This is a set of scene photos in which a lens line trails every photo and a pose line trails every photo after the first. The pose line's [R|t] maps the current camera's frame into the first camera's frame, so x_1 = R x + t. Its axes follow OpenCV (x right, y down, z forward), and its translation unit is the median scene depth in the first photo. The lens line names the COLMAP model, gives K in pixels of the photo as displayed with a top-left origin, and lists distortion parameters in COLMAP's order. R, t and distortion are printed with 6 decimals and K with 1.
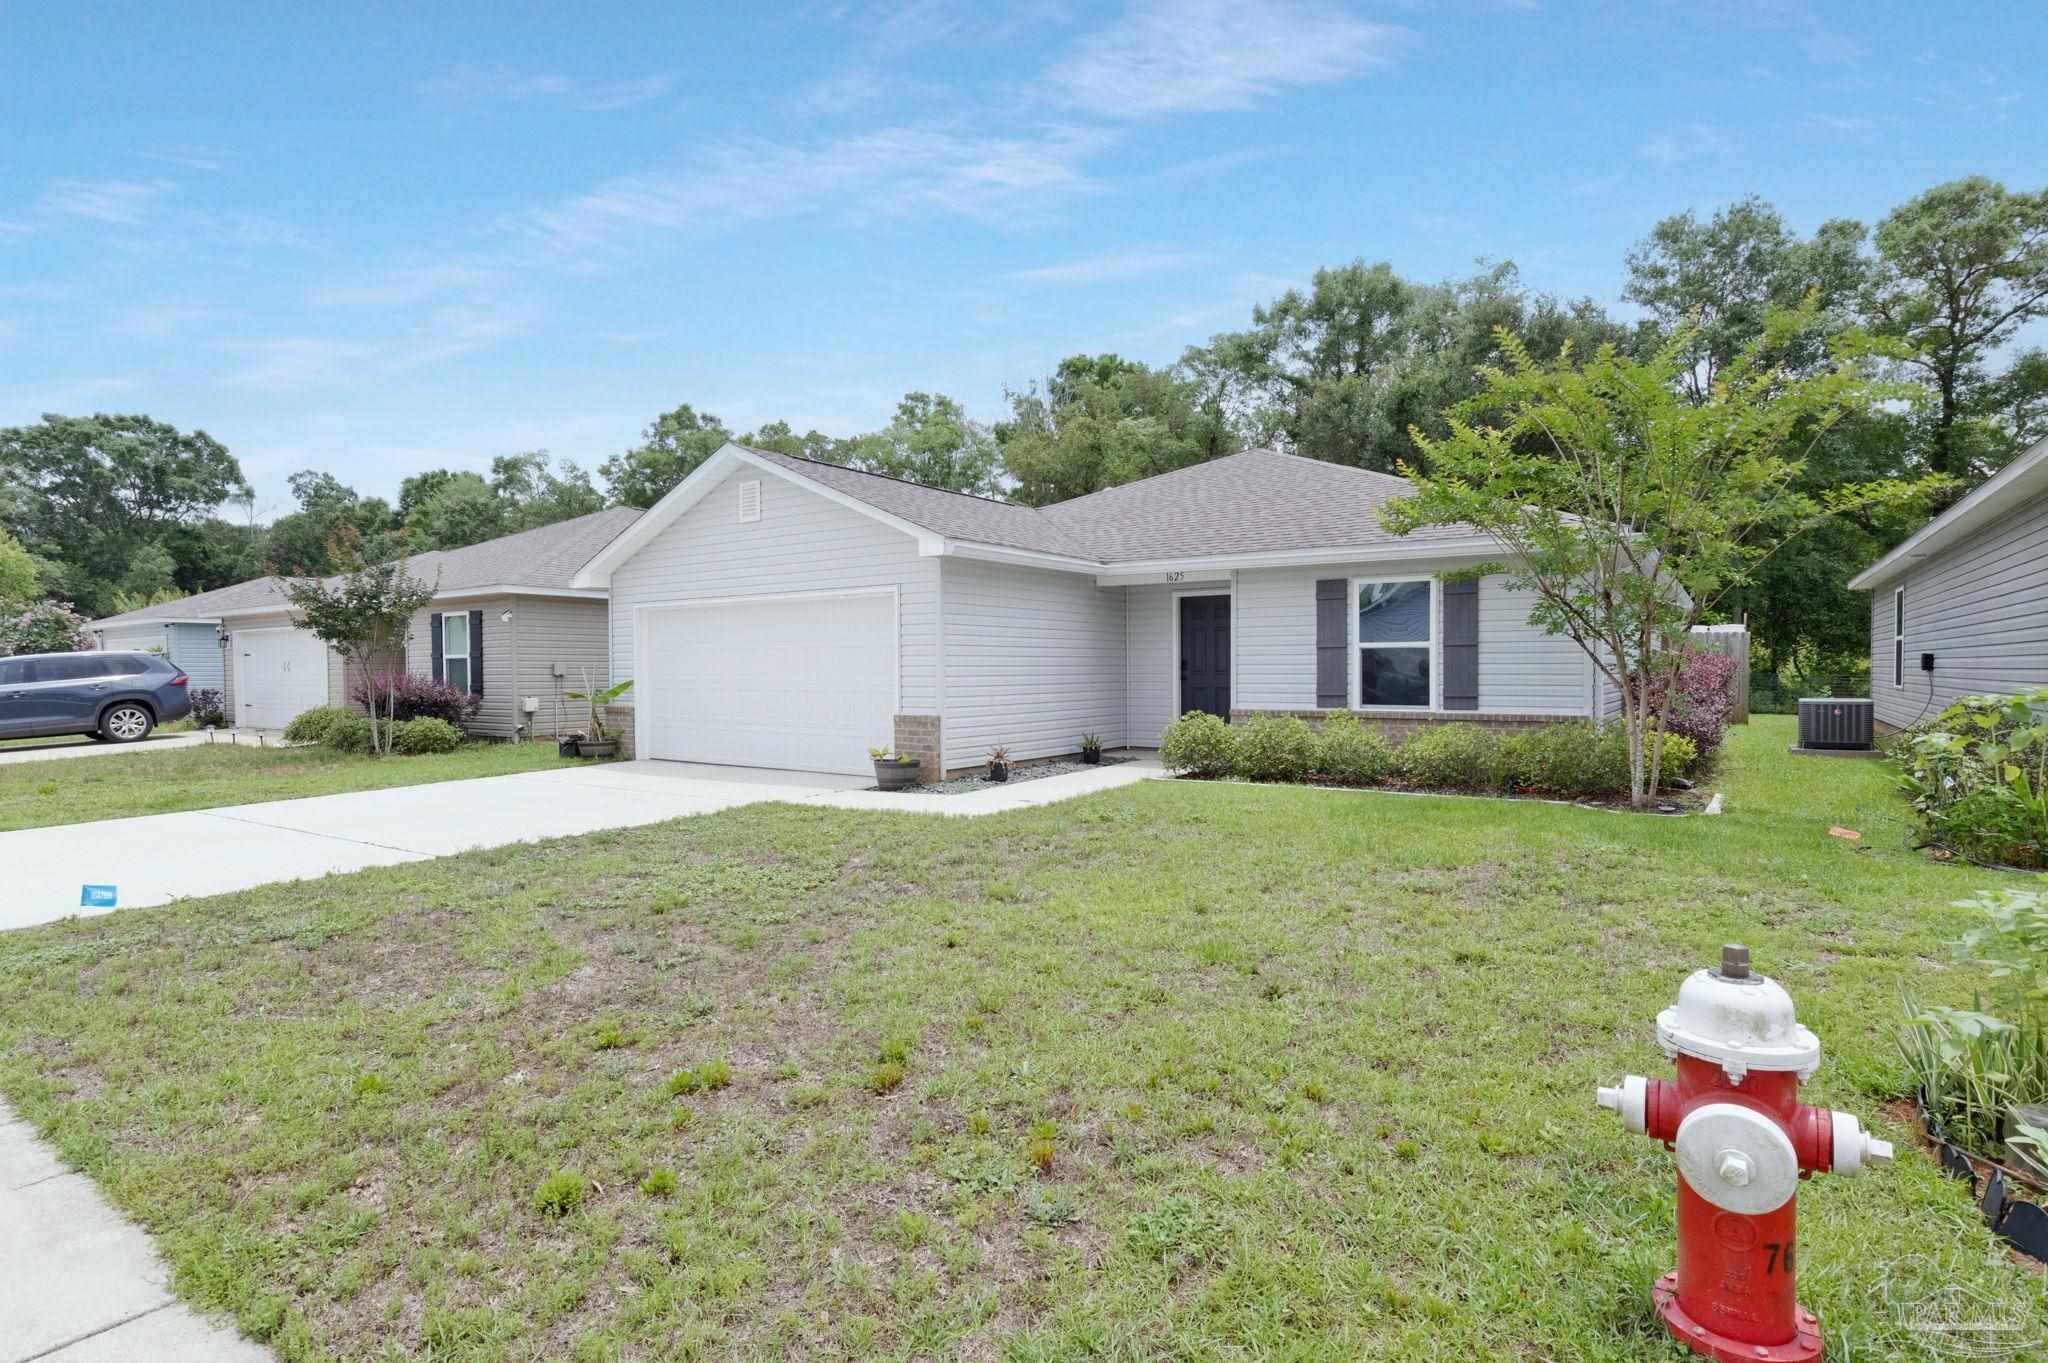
lens RADIAL K [[1016.6, 0, 1022.2], [0, 1016.6, 698.0], [0, 0, 1]] dist [-0.006571, -0.001034]
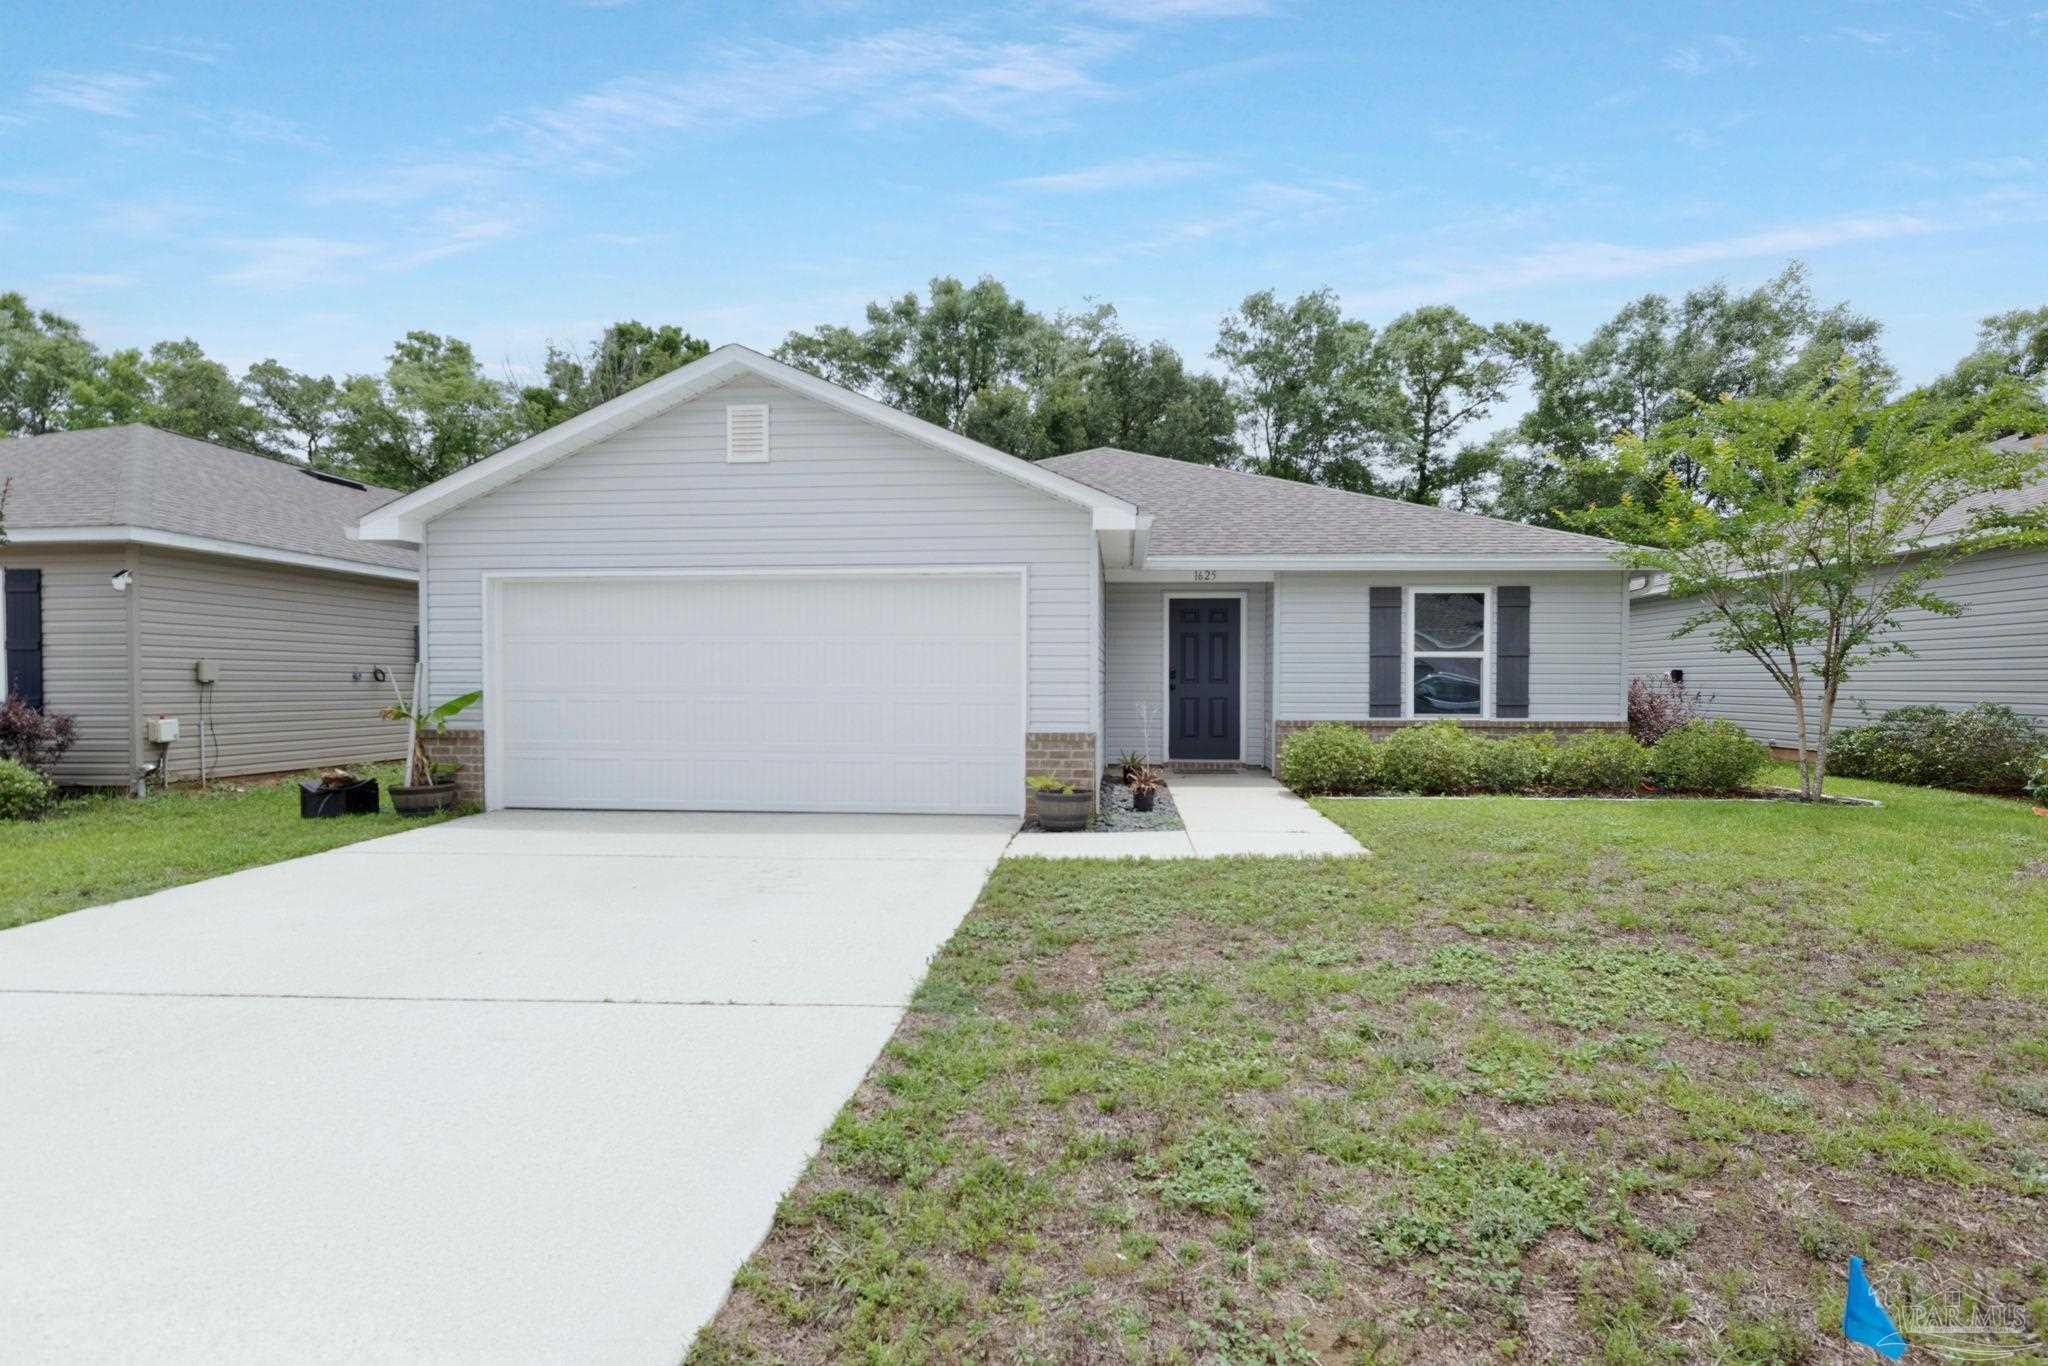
lens RADIAL K [[1036.0, 0, 1029.4], [0, 1036.0, 704.4], [0, 0, 1]] dist [-0.007714, -0.001113]
pose [[0.864700, -0.005470, 0.502259, -0.457106], [0.009313, 0.999943, -0.005144, -0.001052], [-0.502202, 0.009126, 0.864702, 0.287082]]
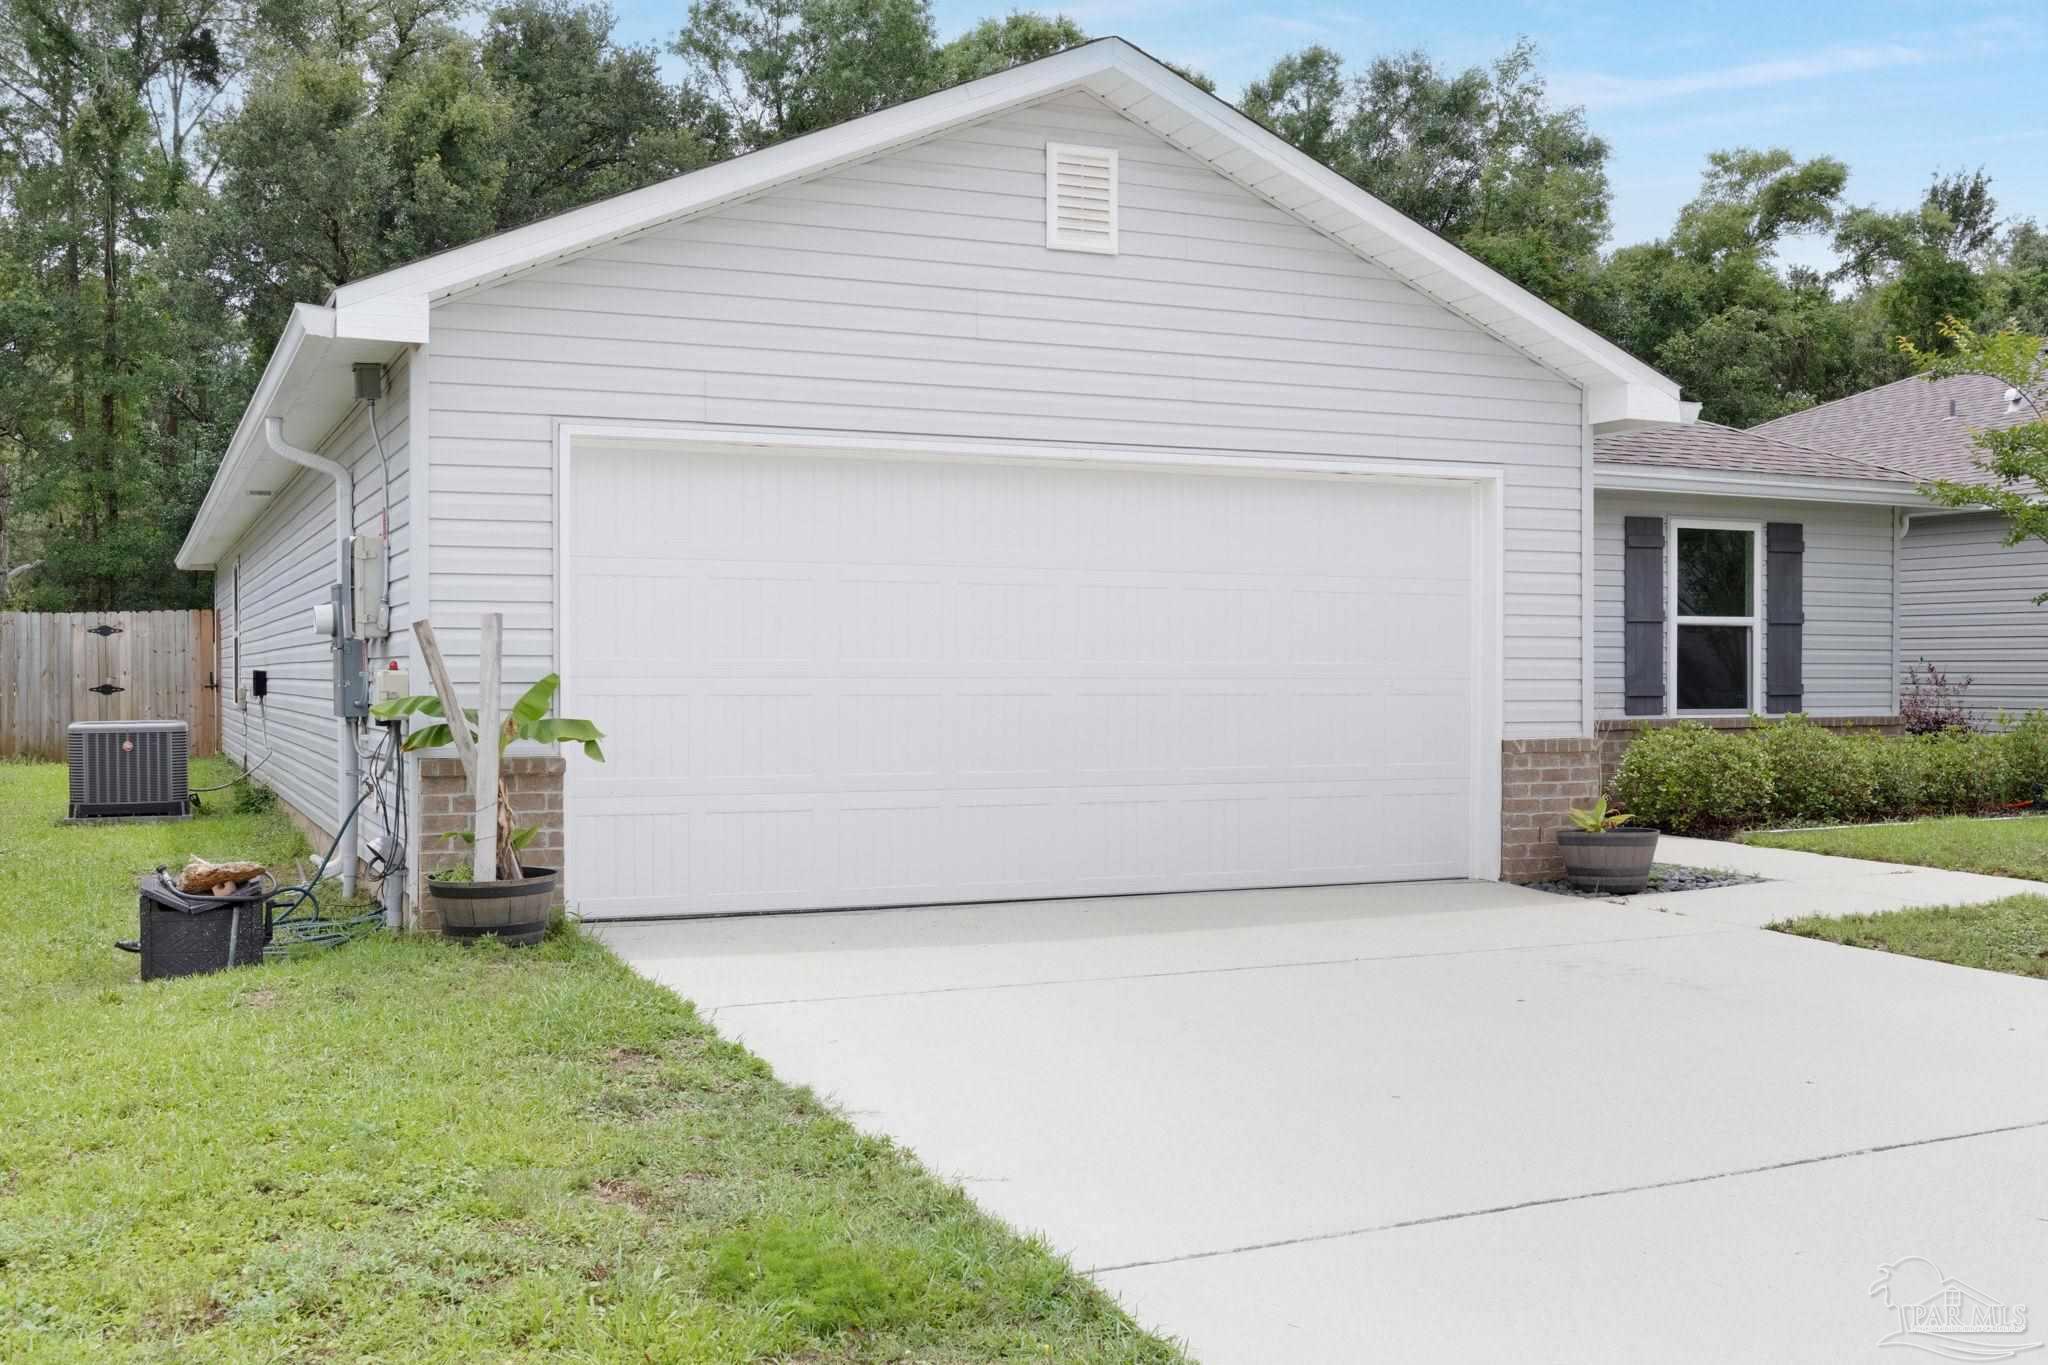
lens RADIAL K [[2027.5, 0, 1036.0], [0, 2027.5, 690.3], [0, 0, 1]] dist [-0.010444, 0.000746]
pose [[0.503890, -0.003916, 0.863759, -0.927167], [0.022019, 0.999723, -0.008313, -0.003680], [-0.863487, 0.023208, 0.503836, 0.635591]]
